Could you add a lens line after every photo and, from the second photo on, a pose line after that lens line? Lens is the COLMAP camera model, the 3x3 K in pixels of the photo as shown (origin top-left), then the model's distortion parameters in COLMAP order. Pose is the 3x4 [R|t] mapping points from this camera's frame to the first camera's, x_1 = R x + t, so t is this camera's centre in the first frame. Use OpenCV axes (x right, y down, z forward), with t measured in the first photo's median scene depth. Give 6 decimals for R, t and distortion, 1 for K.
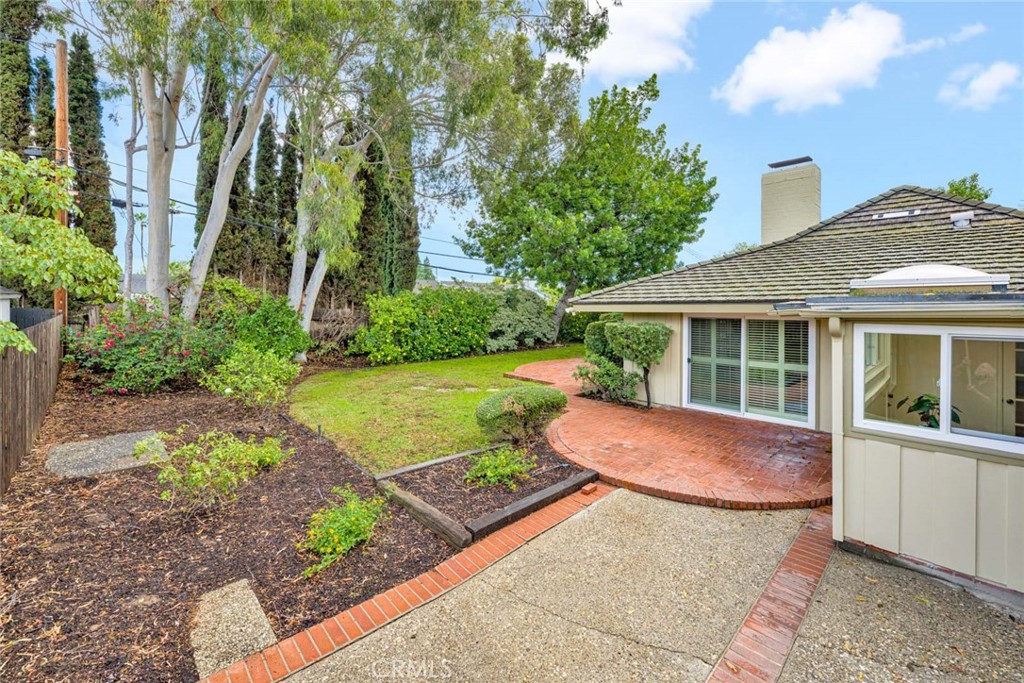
lens RADIAL K [[408.1, 0, 518.4], [0, 408.1, 313.4], [0, 0, 1]] dist [0.000158, -0.000007]
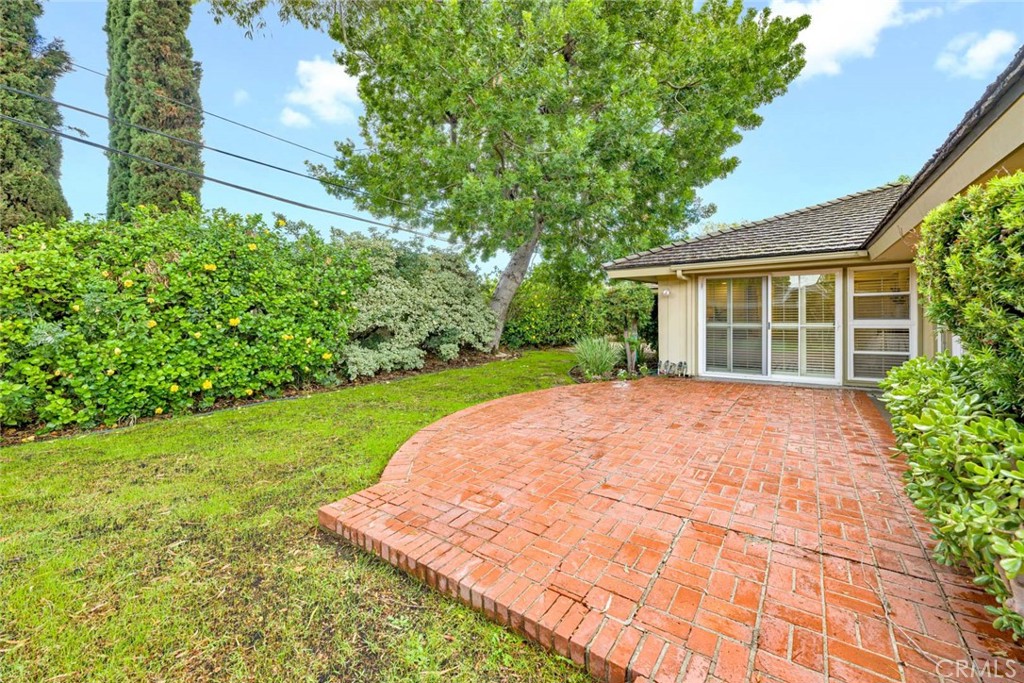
lens RADIAL K [[408.1, 0, 510.8], [0, 408.1, 336.1], [0, 0, 1]] dist [0.000158, -0.000007]
pose [[0.985302, -0.020725, 0.169558, 0.017278], [0.013228, 0.998889, 0.045226, 0.031376], [-0.170307, -0.042319, 0.984482, 0.521684]]
